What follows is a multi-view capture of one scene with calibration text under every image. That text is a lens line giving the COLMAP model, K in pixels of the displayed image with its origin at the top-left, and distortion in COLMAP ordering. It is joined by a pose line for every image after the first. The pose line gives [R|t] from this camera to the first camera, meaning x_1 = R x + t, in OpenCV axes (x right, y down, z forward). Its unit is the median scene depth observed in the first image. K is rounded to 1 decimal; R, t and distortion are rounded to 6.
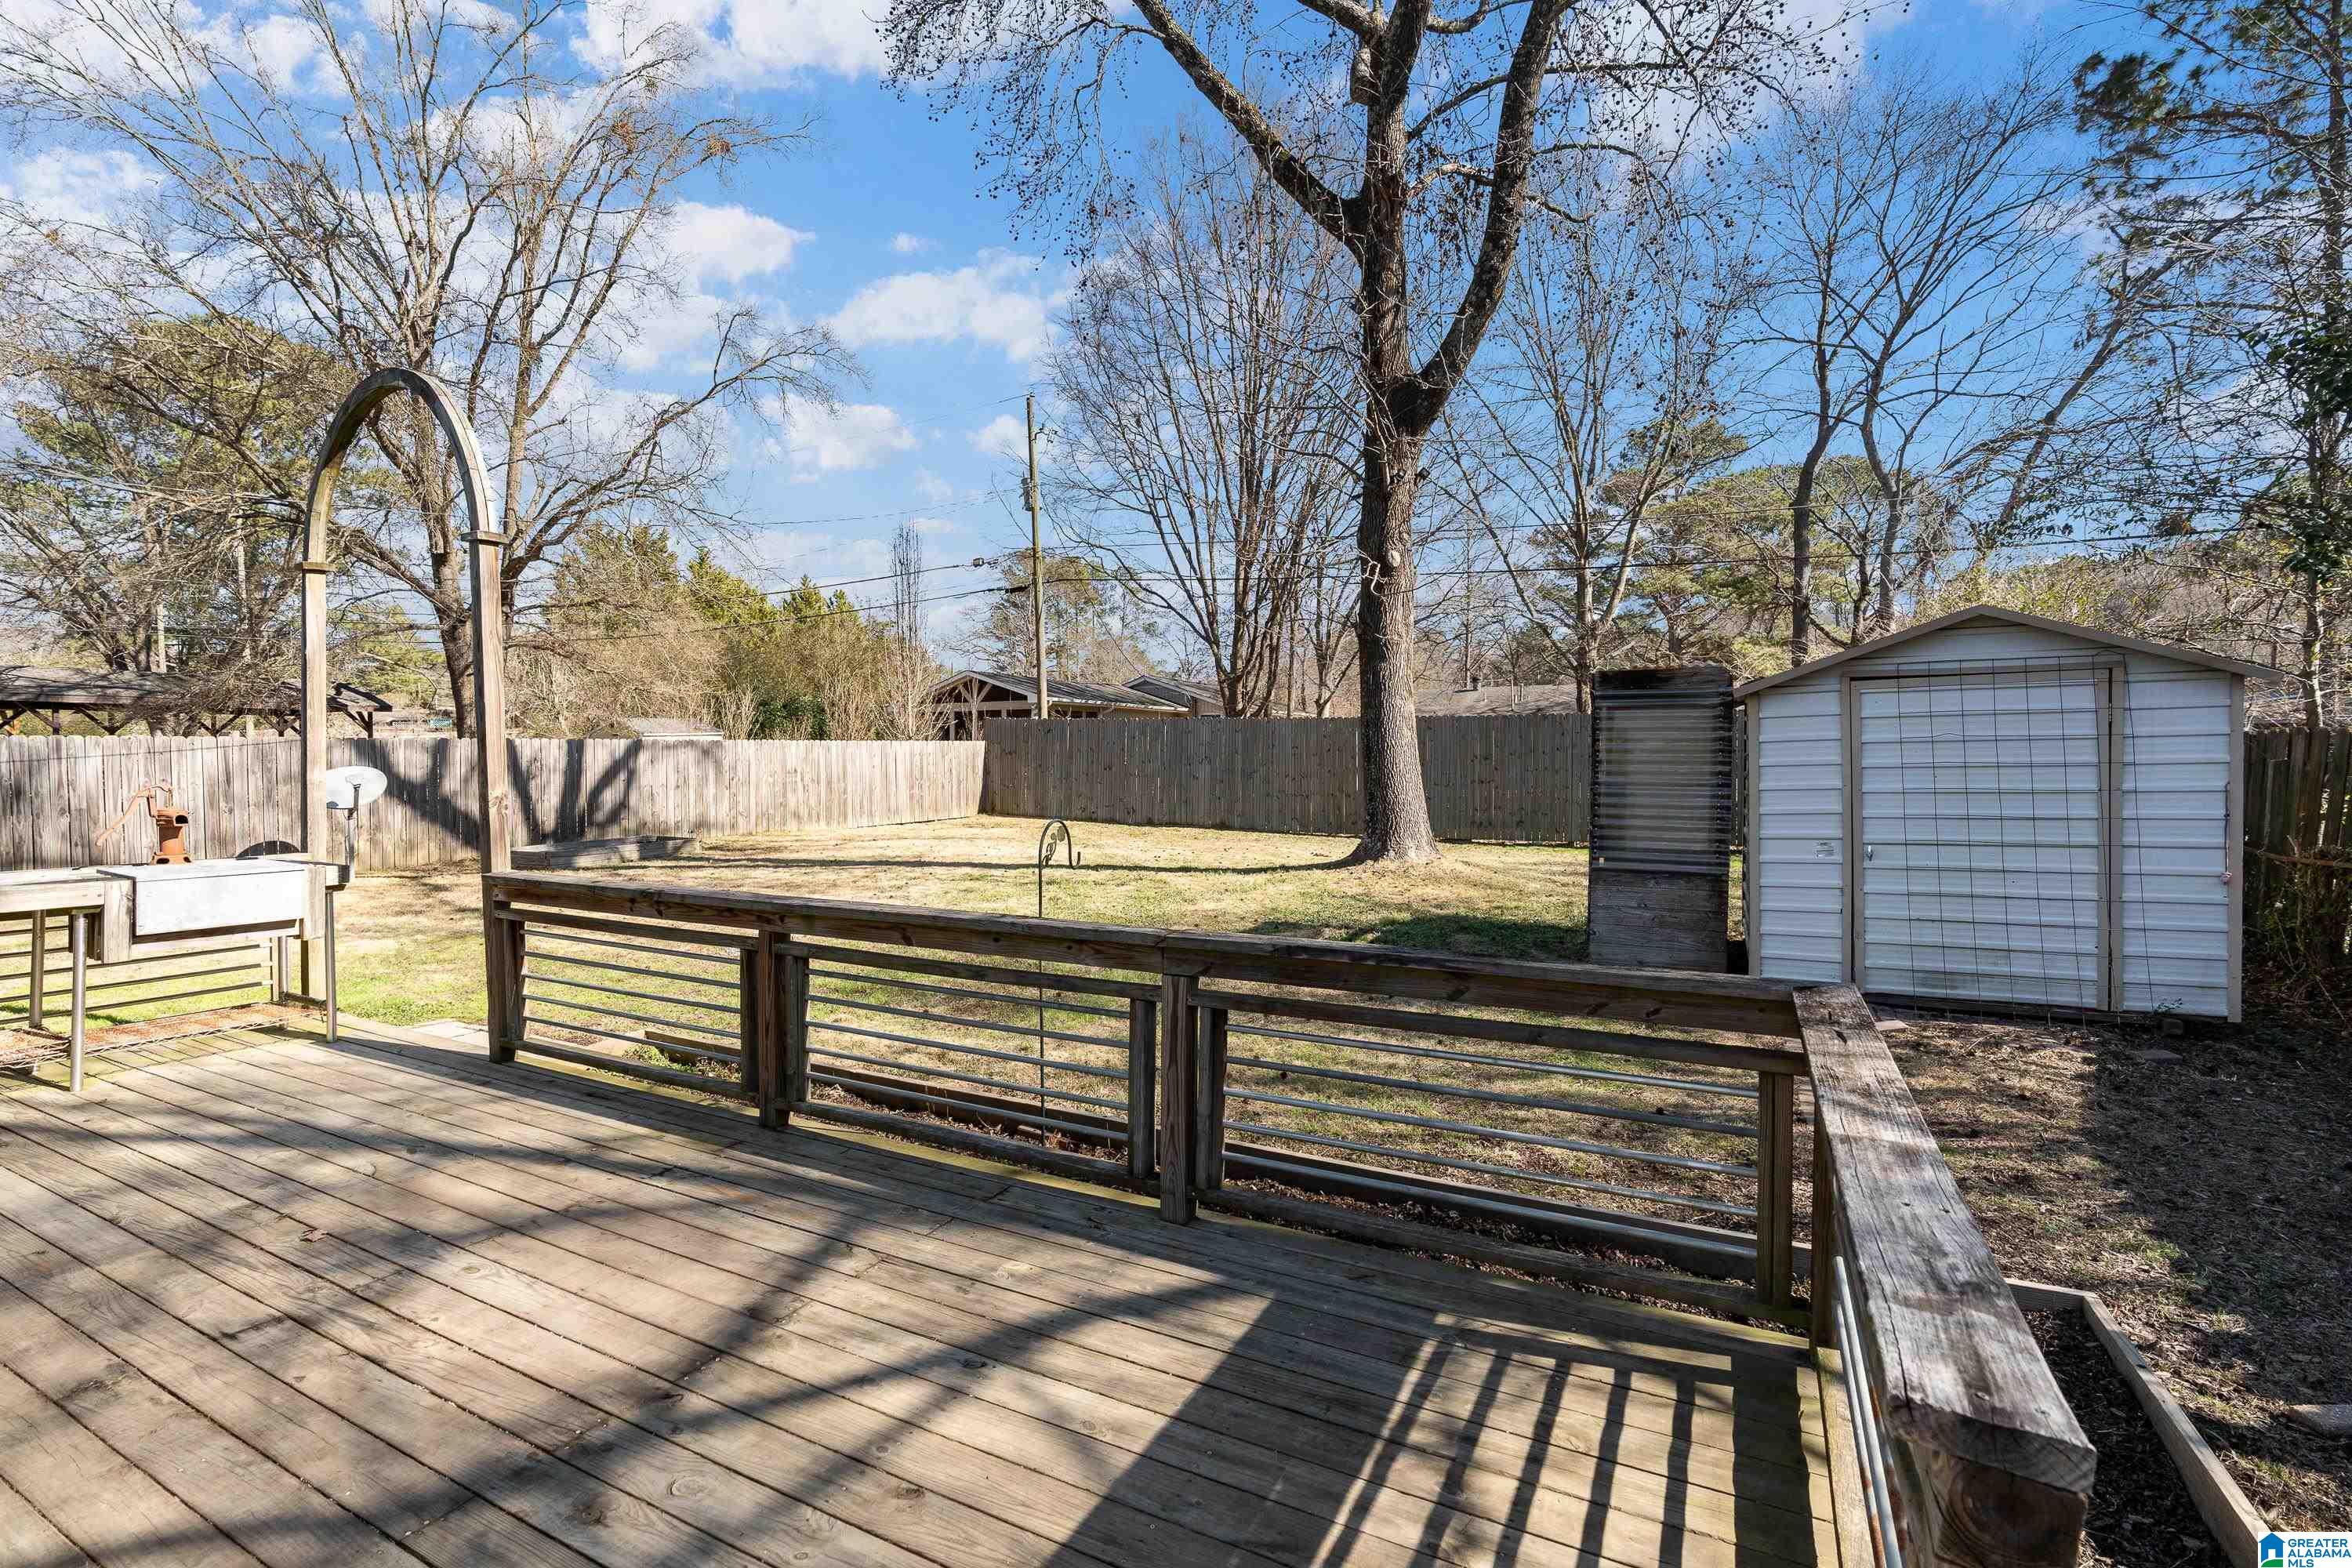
lens RADIAL K [[1077.9, 0, 1176.0], [0, 1077.9, 784.0], [0, 0, 1]] dist [-0.010648, 0.001118]
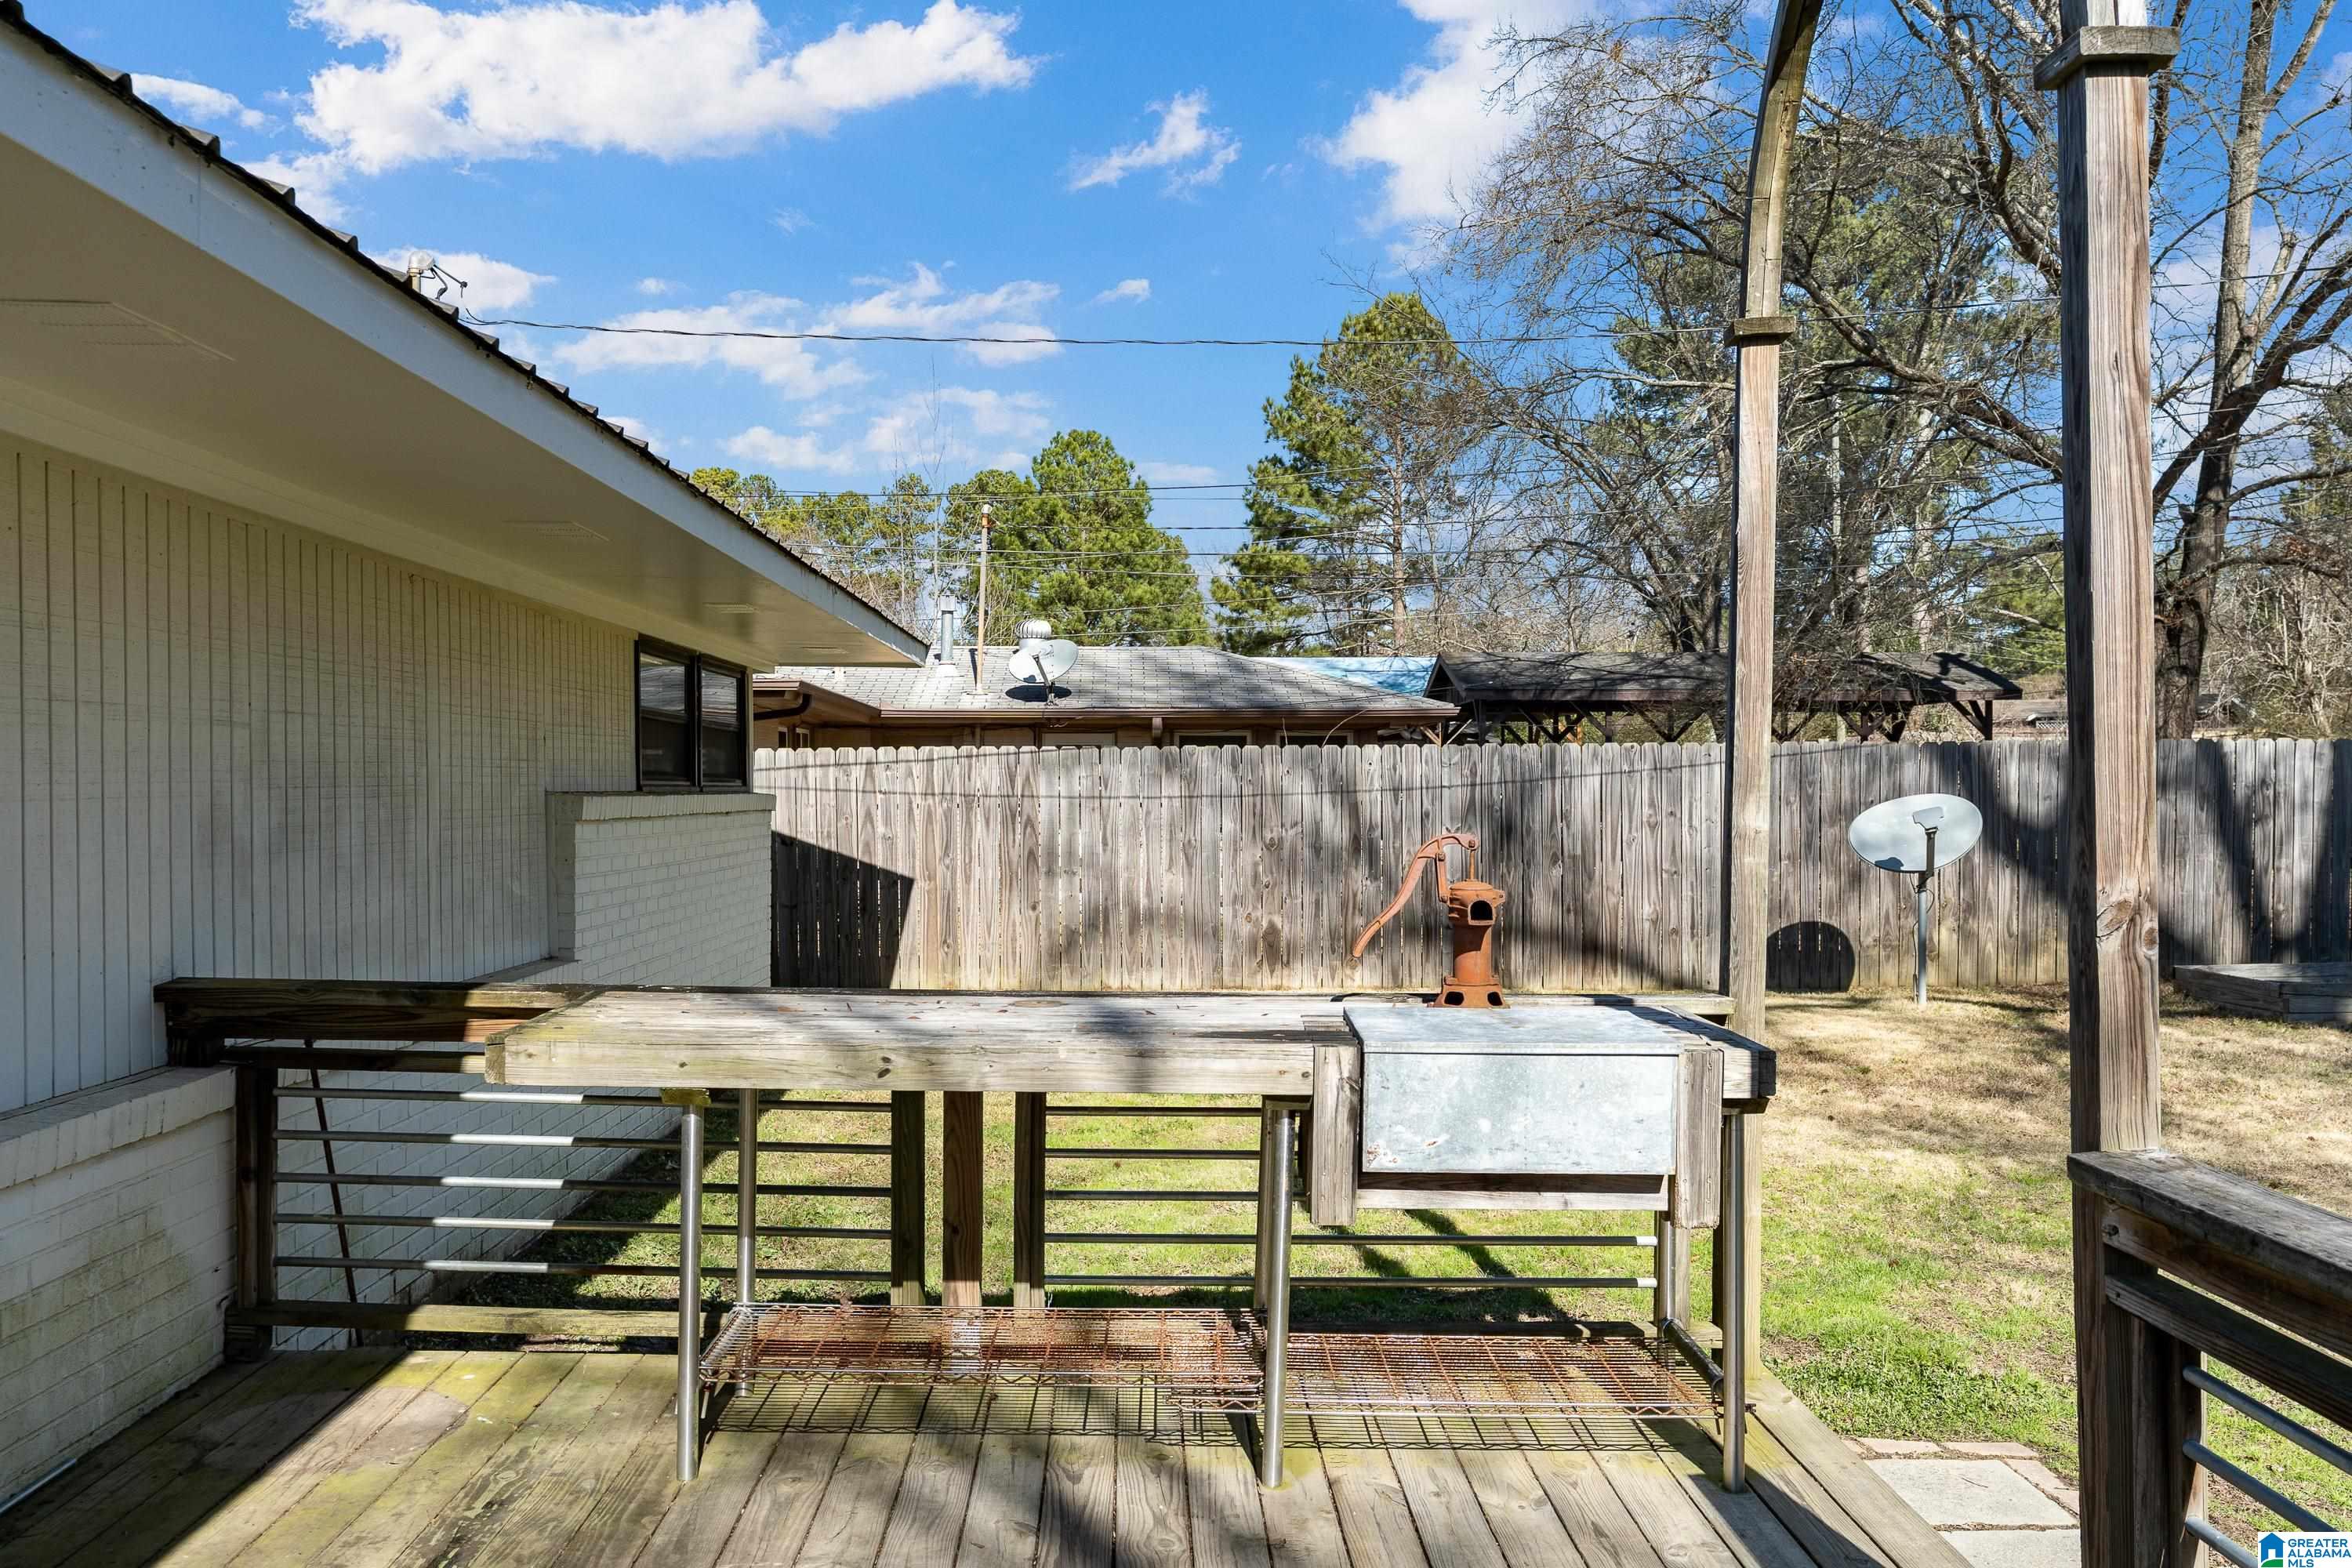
lens RADIAL K [[1976.5, 0, 1179.0], [0, 1976.5, 809.3], [0, 0, 1]] dist [-0.001326, 0.006274]
pose [[0.505754, 0.014453, -0.862557, -0.082775], [-0.022455, 0.999741, 0.003585, -0.003018], [0.862386, 0.017555, 0.505947, 0.140713]]
